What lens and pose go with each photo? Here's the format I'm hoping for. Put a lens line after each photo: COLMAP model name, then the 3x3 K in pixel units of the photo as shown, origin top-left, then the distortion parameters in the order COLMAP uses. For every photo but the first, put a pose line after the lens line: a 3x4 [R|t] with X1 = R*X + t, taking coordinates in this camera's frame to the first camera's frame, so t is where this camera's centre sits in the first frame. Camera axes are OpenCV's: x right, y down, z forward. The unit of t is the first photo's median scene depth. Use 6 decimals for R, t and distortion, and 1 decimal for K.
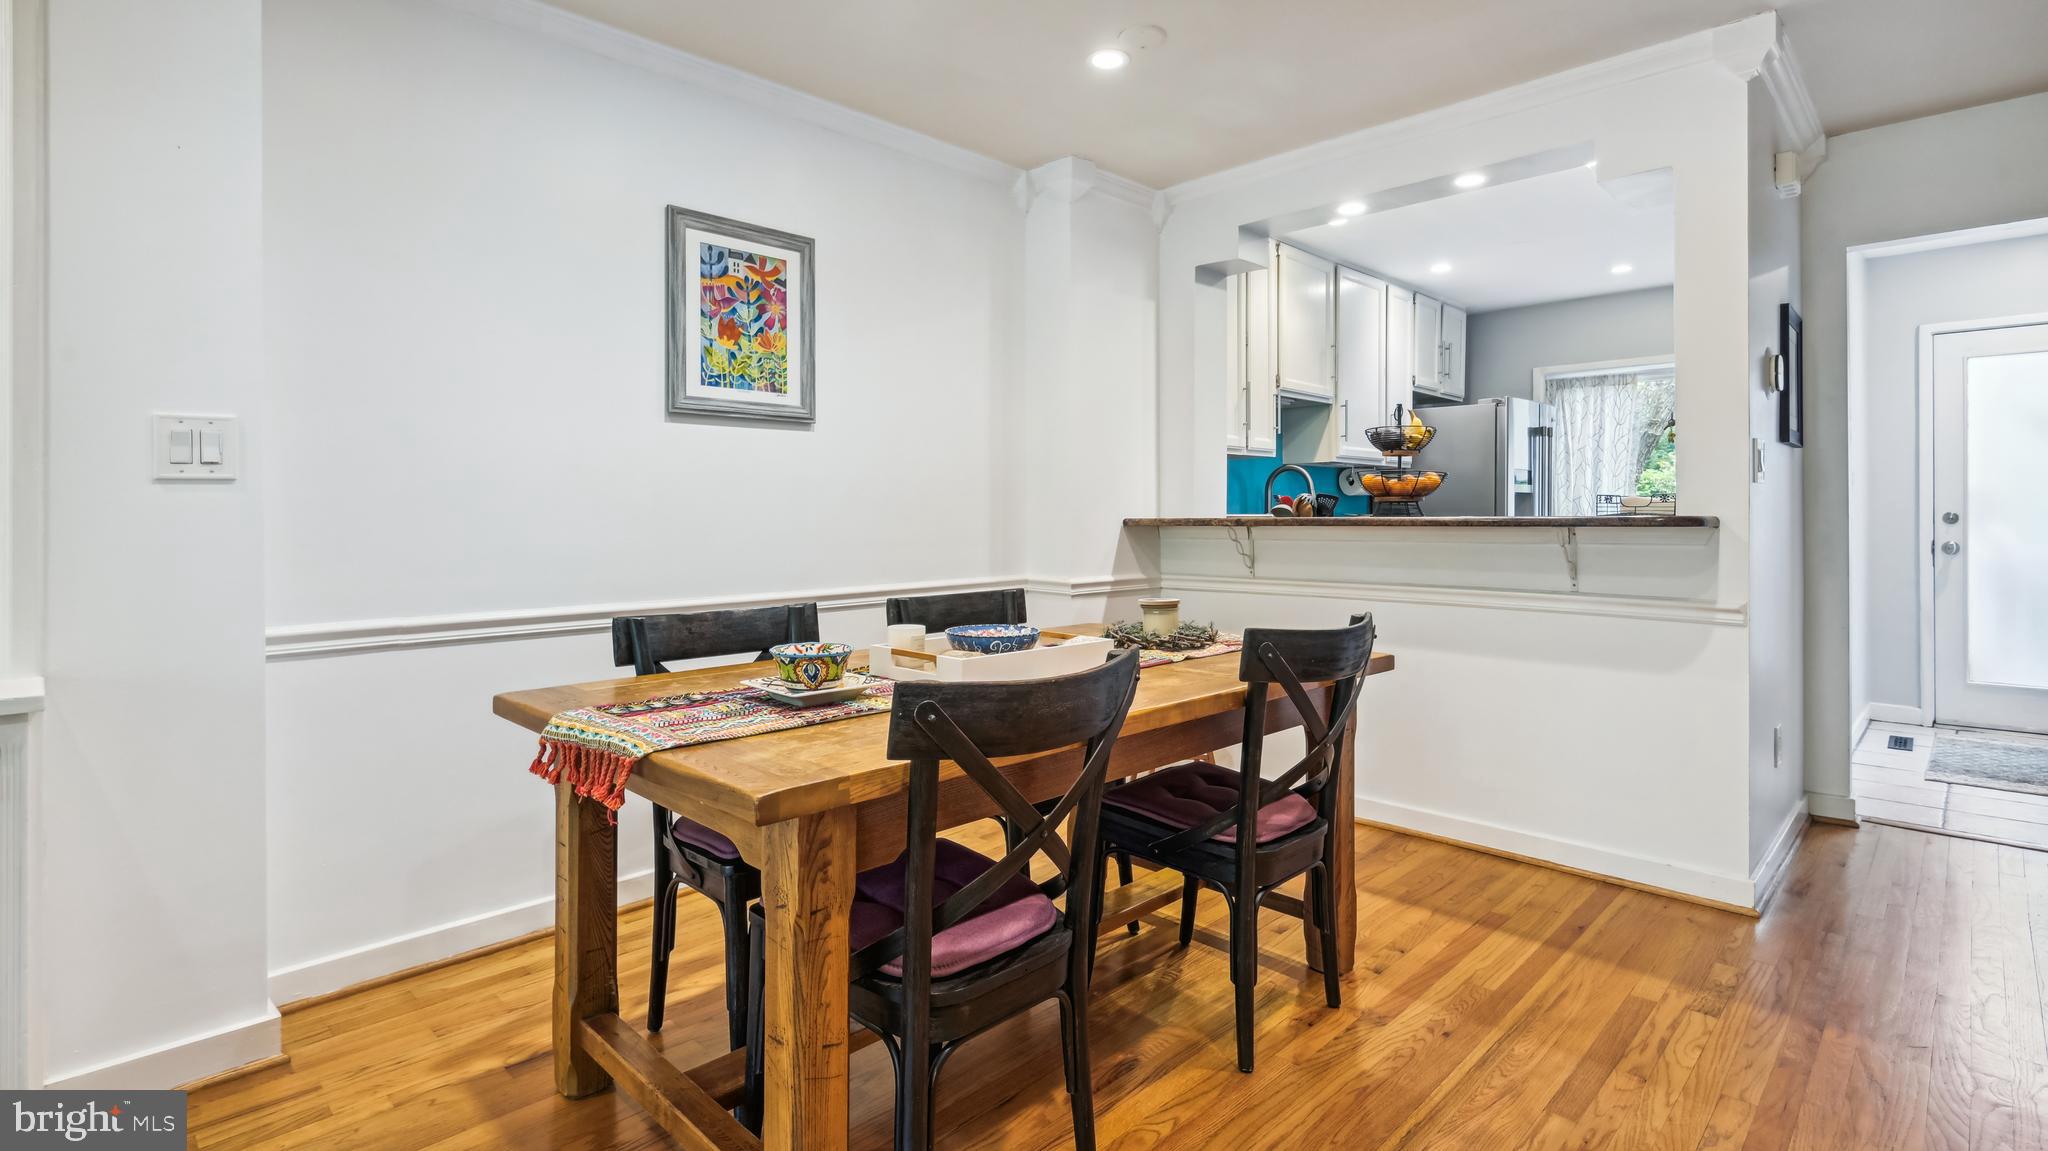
lens RADIAL K [[979.2, 0, 1028.2], [0, 979.2, 529.0], [0, 0, 1]] dist [-0.002205, -0.000349]
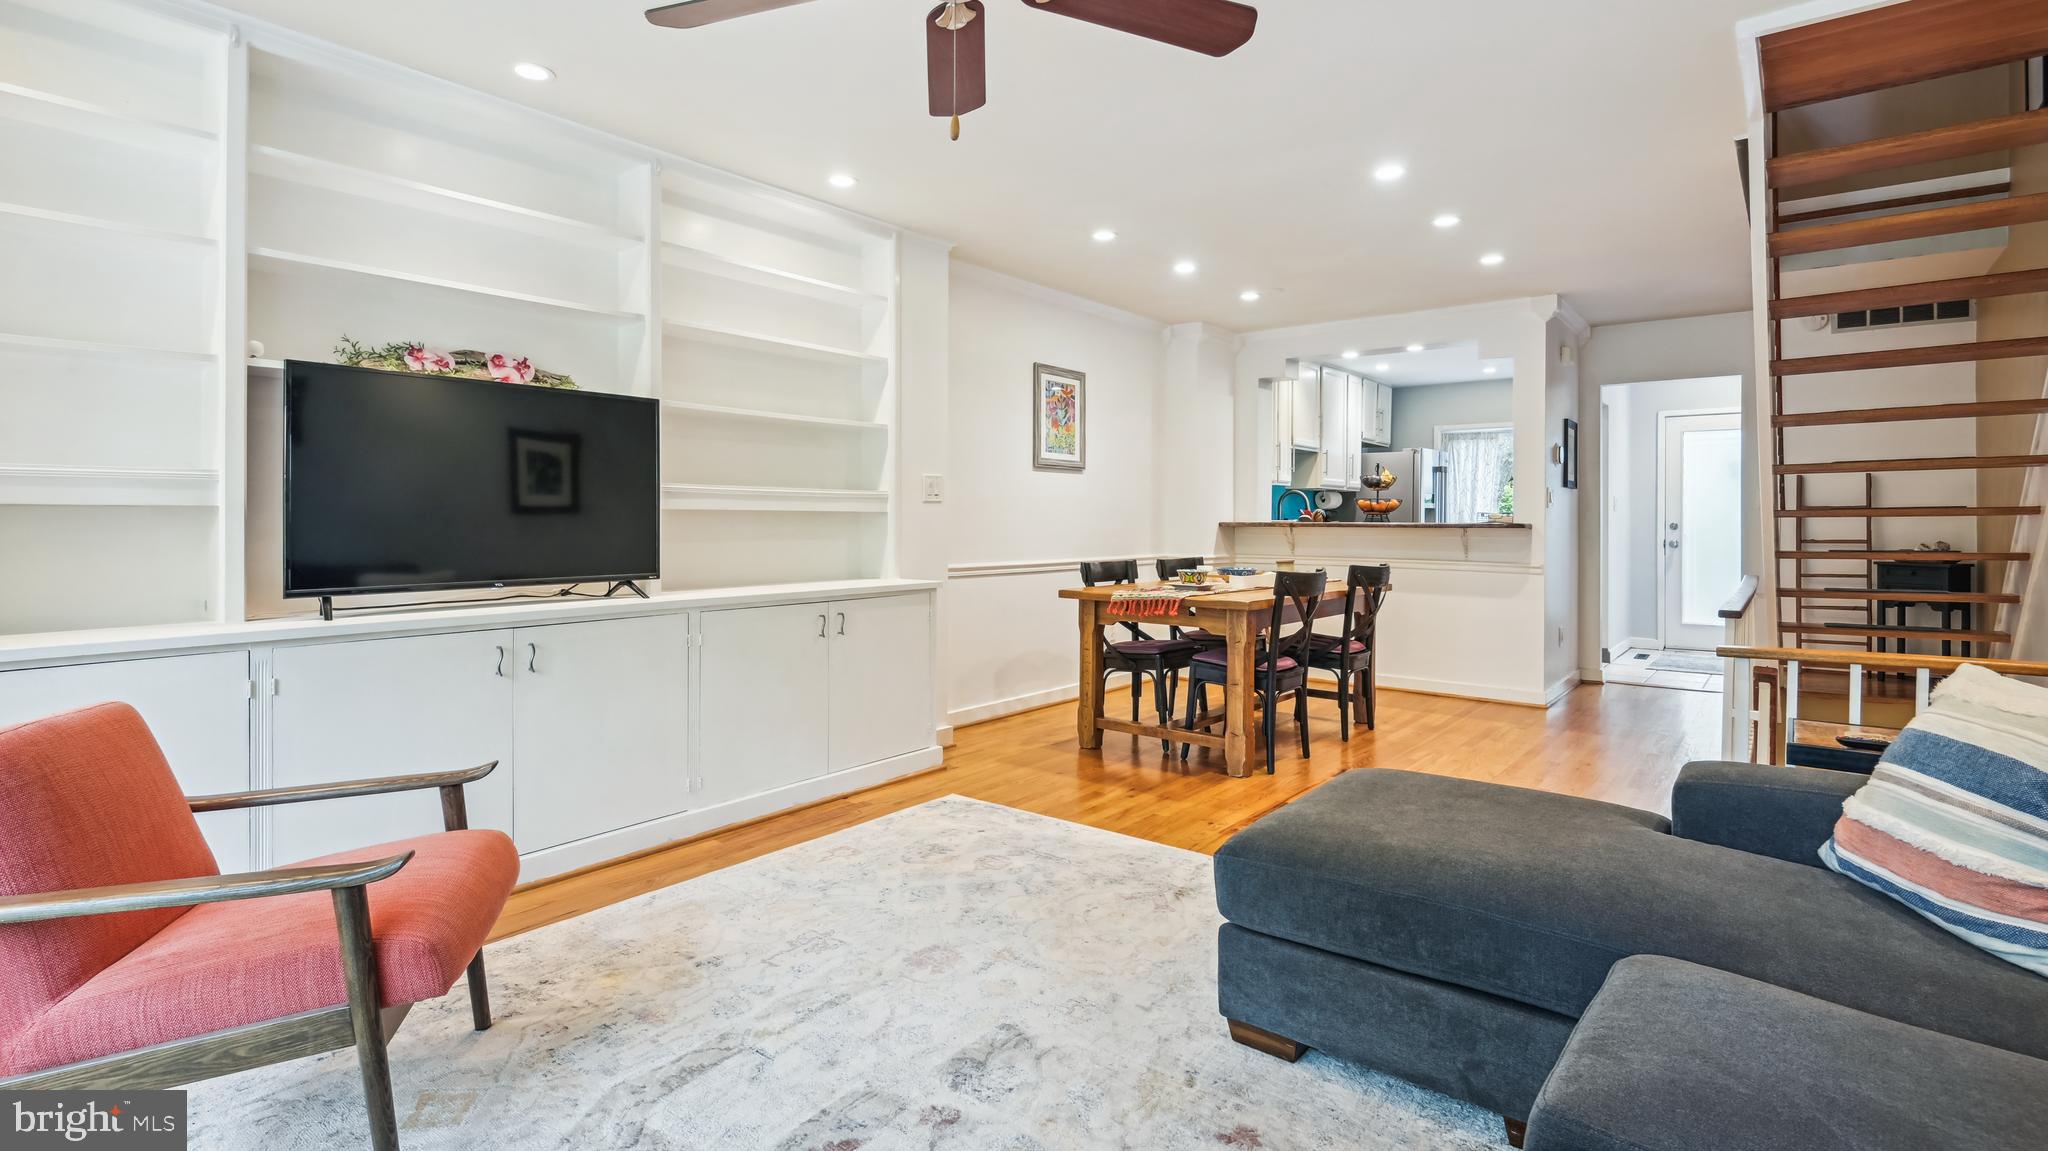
lens RADIAL K [[967.0, 0, 1025.4], [0, 967.0, 527.7], [0, 0, 1]] dist [0.003171, 0.000068]
pose [[0.995116, 0.009153, 0.098292, -0.531317], [-0.008667, 0.999948, -0.005365, 0.014979], [-0.098336, 0.004487, 0.995143, -0.877990]]
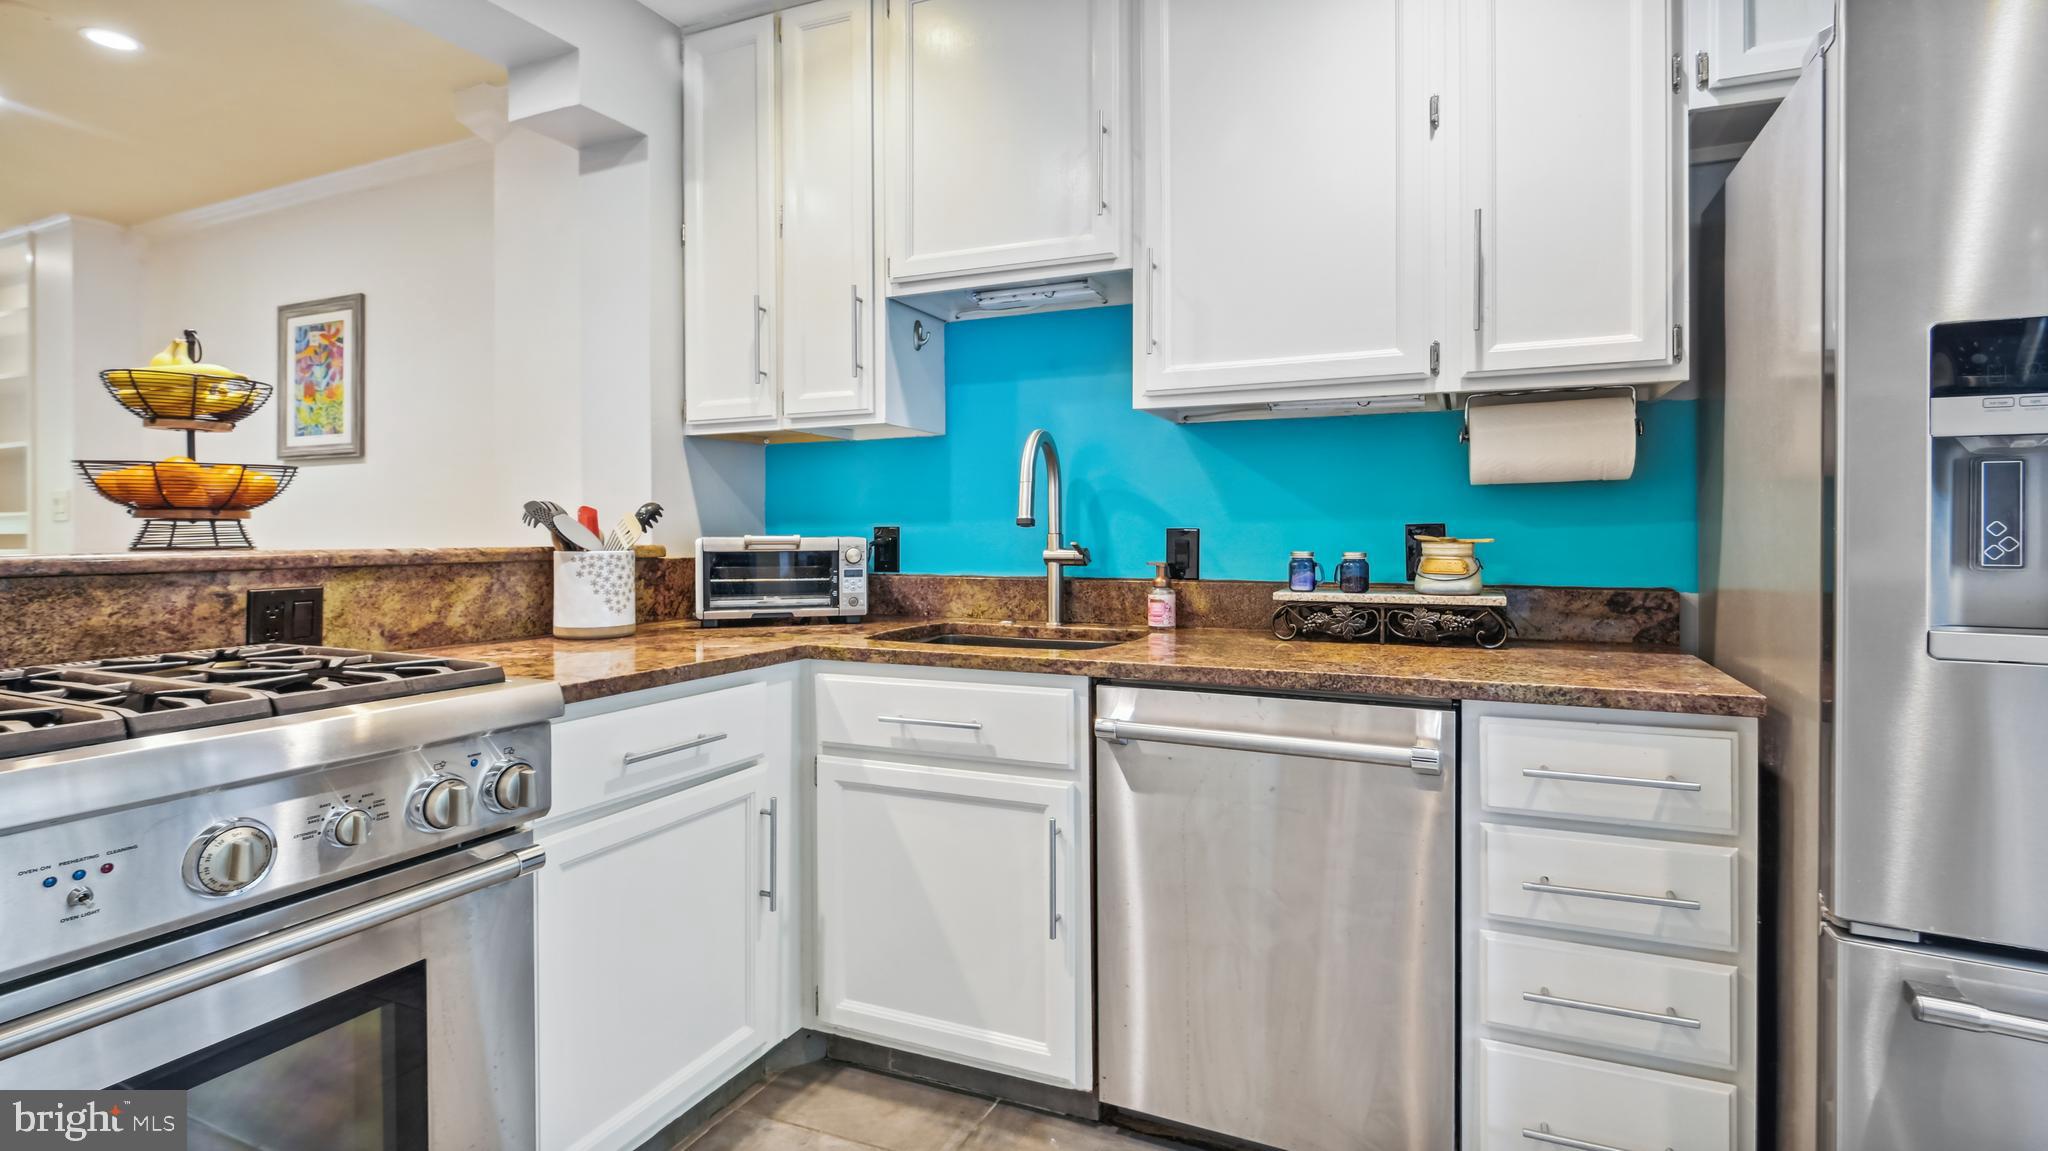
lens RADIAL K [[967.0, 0, 1025.4], [0, 967.0, 527.7], [0, 0, 1]] dist [0.003171, 0.000068]
pose [[0.345782, 0.002147, -0.938312, 1.131983], [-0.008709, 0.999962, -0.000921, -0.032095], [0.938274, 0.008490, 0.345787, 1.377678]]
